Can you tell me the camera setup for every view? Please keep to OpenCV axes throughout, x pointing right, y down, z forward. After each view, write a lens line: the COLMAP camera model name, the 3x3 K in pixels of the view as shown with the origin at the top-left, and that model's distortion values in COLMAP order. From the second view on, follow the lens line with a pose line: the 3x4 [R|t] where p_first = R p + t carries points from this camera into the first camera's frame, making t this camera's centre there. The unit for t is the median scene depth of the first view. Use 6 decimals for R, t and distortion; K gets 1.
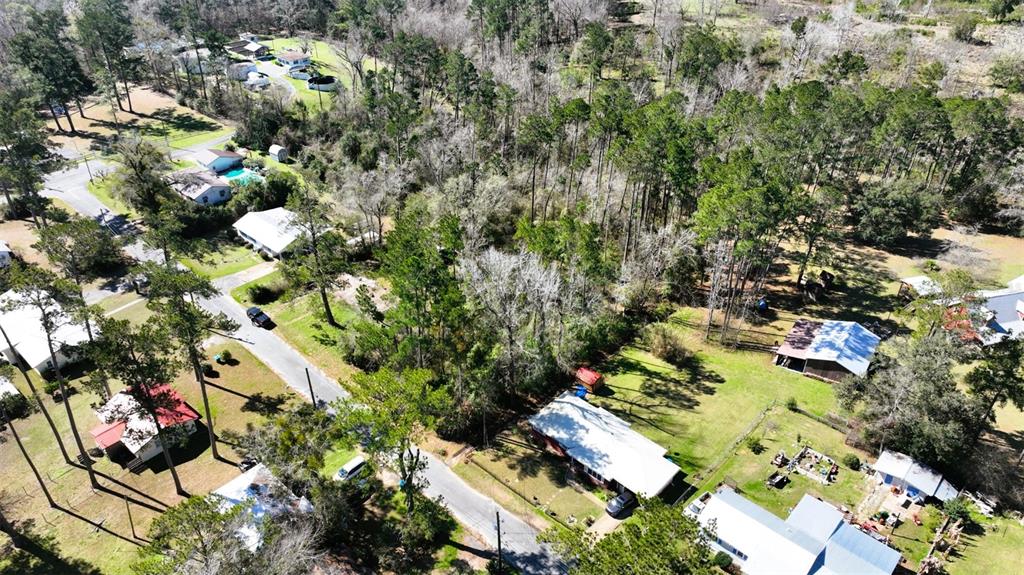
lens RADIAL K [[723.6, 0, 506.8], [0, 723.6, 285.3], [0, 0, 1]] dist [-0.005364, 0.018638]
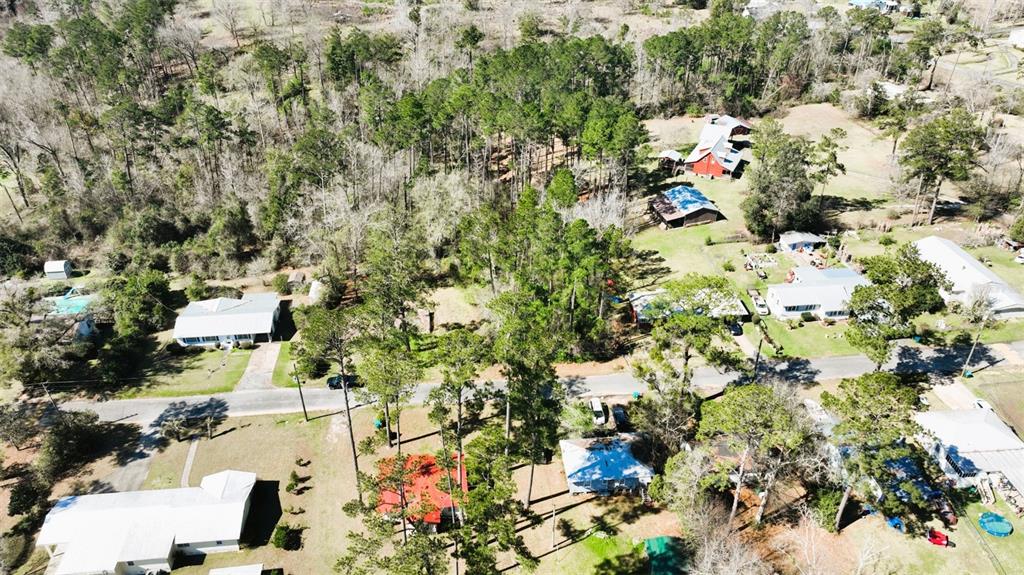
lens RADIAL K [[723.6, 0, 507.8], [0, 723.6, 285.2], [0, 0, 1]] dist [-0.005364, 0.018638]
pose [[0.665072, -0.402159, 0.629244, -0.768787], [0.409581, 0.901005, 0.142944, -0.121718], [-0.624438, 0.162658, 0.763950, 0.131431]]
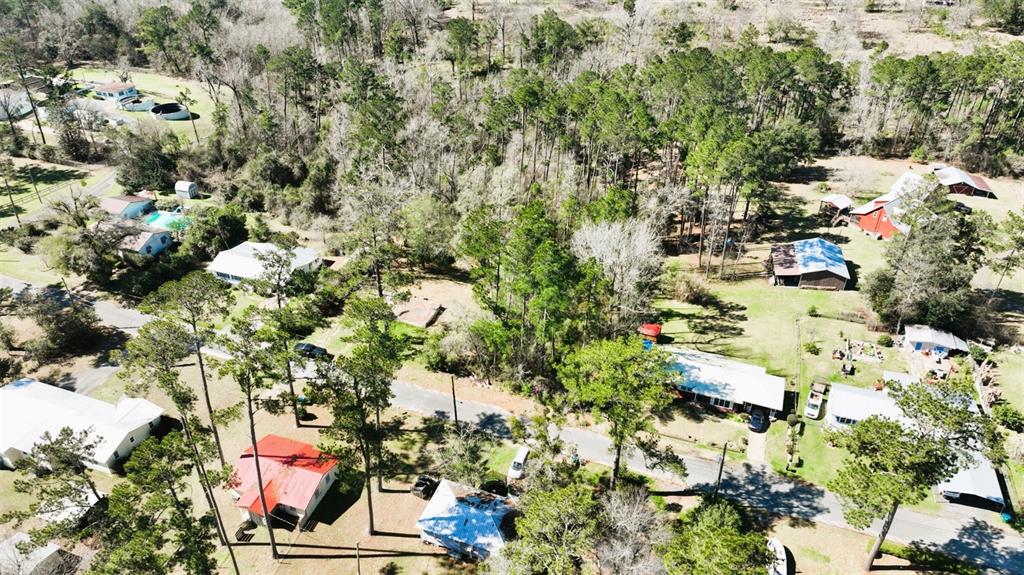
lens RADIAL K [[723.6, 0, 507.8], [0, 723.6, 285.5], [0, 0, 1]] dist [-0.005364, 0.018638]
pose [[0.924577, -0.206889, 0.319928, -0.401933], [0.207311, 0.977714, 0.033144, -0.018438], [-0.319655, 0.035680, 0.946862, 0.030368]]
